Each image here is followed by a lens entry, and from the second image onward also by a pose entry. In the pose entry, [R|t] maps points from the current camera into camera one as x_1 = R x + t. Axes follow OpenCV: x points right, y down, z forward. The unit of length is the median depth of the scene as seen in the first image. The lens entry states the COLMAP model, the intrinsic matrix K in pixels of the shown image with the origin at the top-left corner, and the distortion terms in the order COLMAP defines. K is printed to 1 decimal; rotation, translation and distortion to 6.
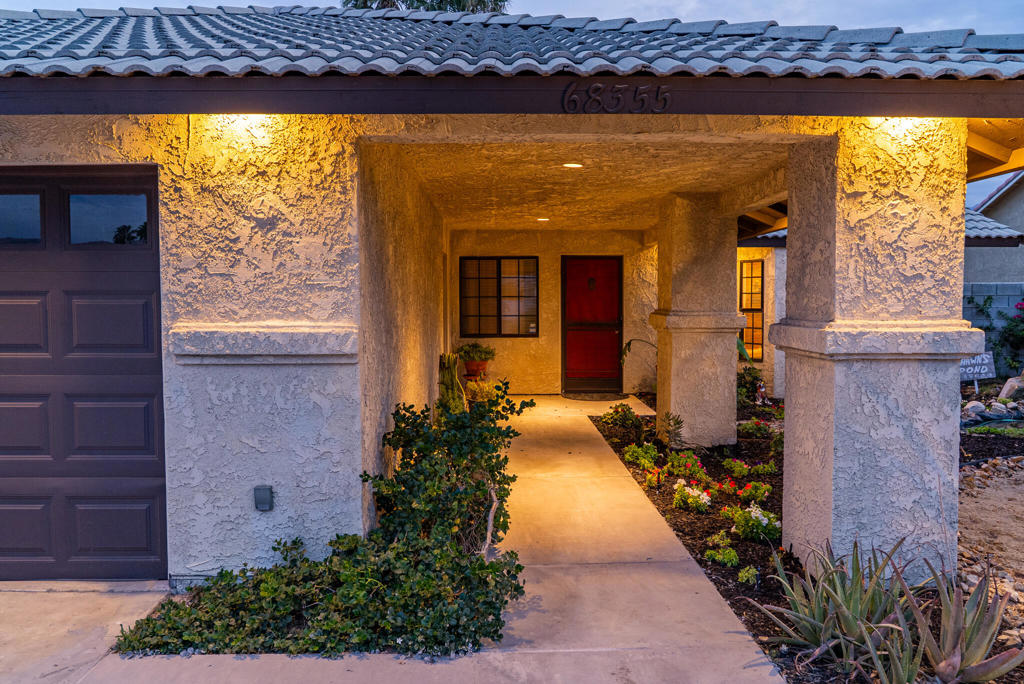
lens RADIAL K [[780.3, 0, 512.0], [0, 780.3, 342.0], [0, 0, 1]] dist [-0.005071, -0.001560]
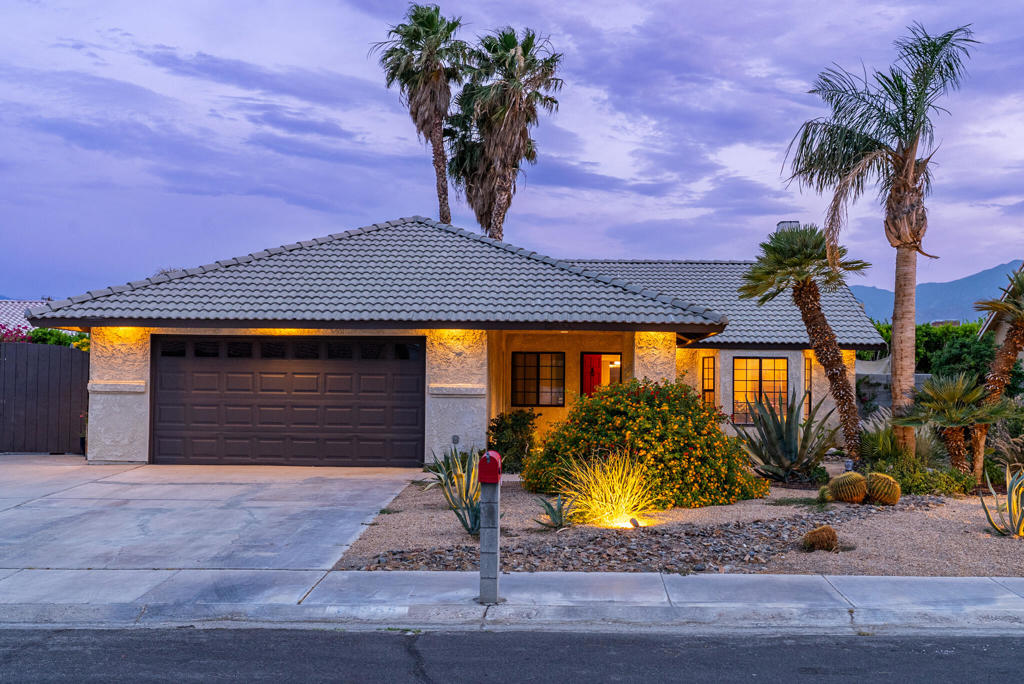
lens RADIAL K [[1266.5, 0, 512.0], [0, 1266.5, 342.0], [0, 0, 1]] dist [0.016260, -0.034411]
pose [[0.998429, 0.011799, -0.054771, 0.194770], [-0.016694, 0.995821, -0.089789, 0.265996], [0.053482, 0.090562, 0.994454, -4.210230]]
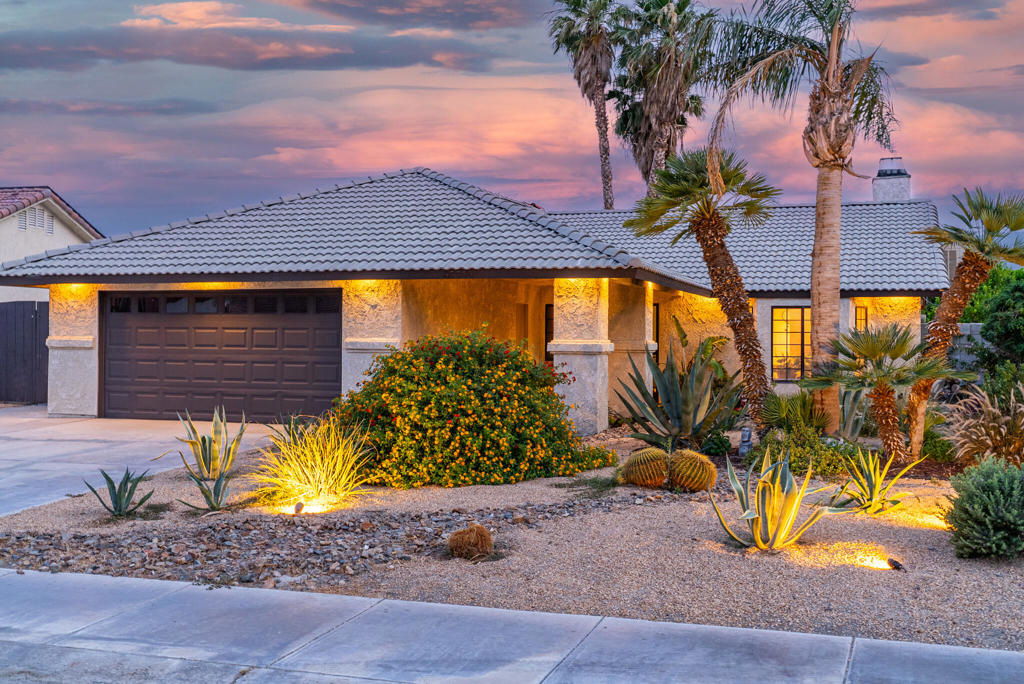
lens RADIAL K [[1109.2, 0, 512.0], [0, 1109.2, 342.0], [0, 0, 1]] dist [-0.008626, -0.003180]
pose [[0.945055, 0.010090, -0.326757, 1.601226], [-0.026666, 0.998572, -0.046287, 0.172459], [0.325823, 0.052457, 0.943974, -2.890270]]
